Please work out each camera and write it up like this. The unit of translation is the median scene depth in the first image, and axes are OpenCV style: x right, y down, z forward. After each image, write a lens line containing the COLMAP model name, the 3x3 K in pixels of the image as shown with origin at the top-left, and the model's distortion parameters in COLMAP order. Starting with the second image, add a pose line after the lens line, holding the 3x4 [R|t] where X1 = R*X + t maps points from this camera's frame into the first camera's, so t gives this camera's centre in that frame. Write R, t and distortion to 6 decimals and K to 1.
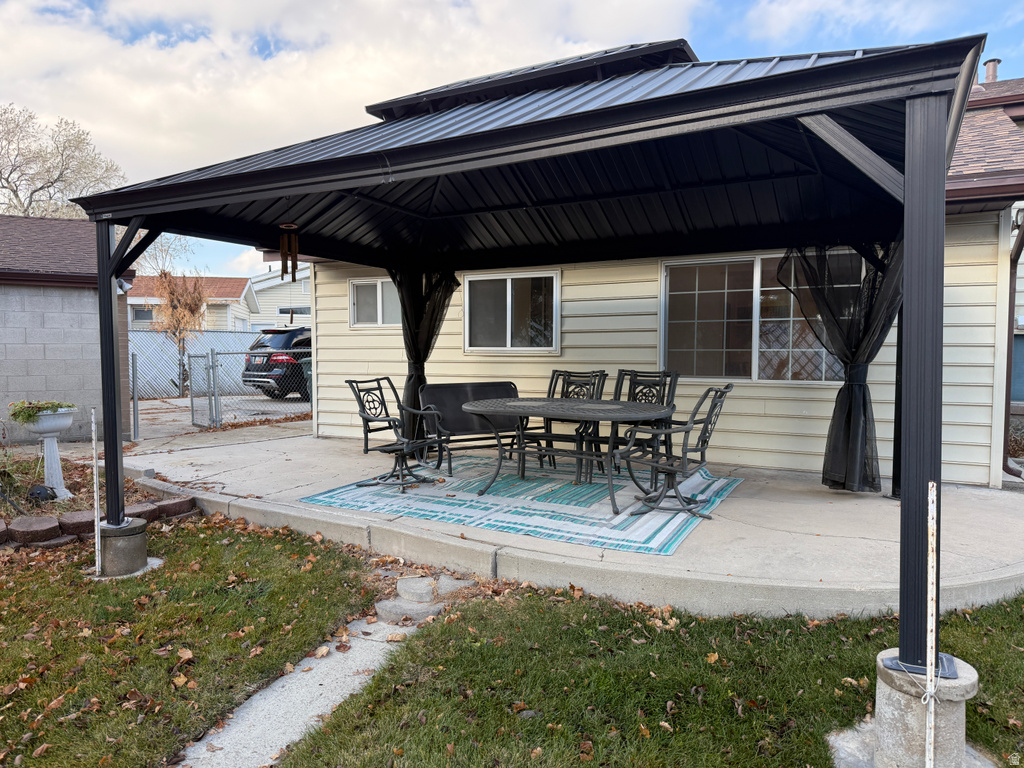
lens RADIAL K [[727.3, 0, 508.1], [0, 727.3, 382.9], [0, 0, 1]] dist [0.051290, -0.065719]
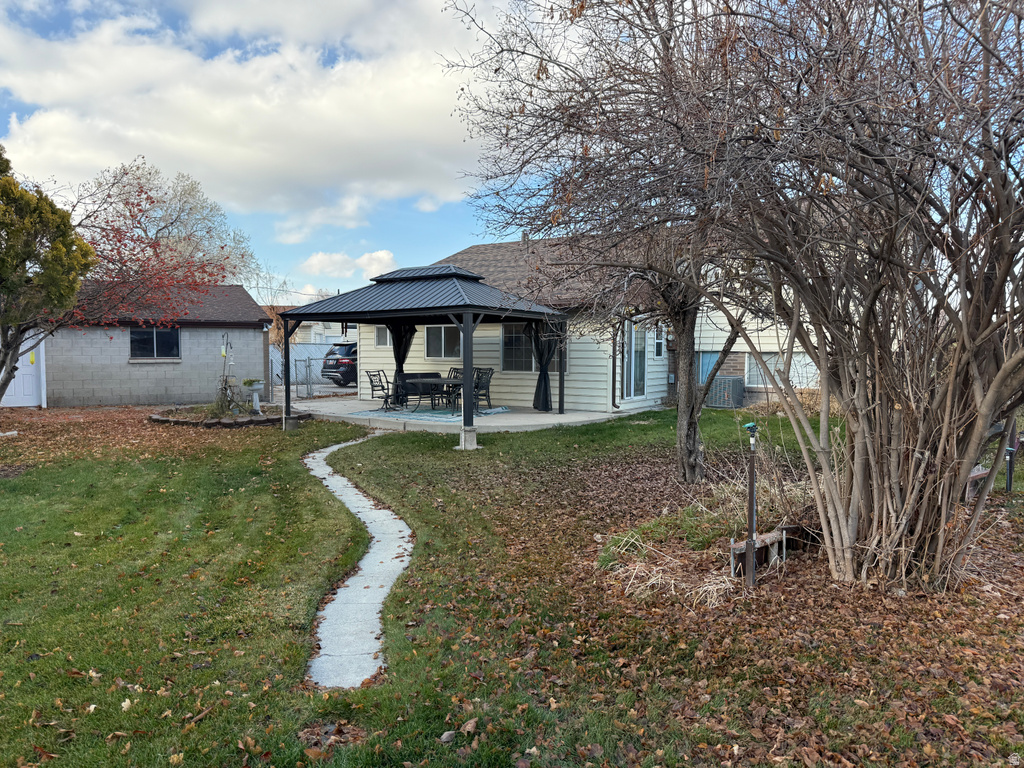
lens RADIAL K [[727.3, 0, 508.1], [0, 727.3, 382.9], [0, 0, 1]] dist [0.051290, -0.065719]
pose [[0.996356, 0.003264, -0.085228, 0.370512], [-0.003355, 0.999994, -0.000926, 0.029028], [0.085225, 0.001208, 0.996361, -1.136237]]
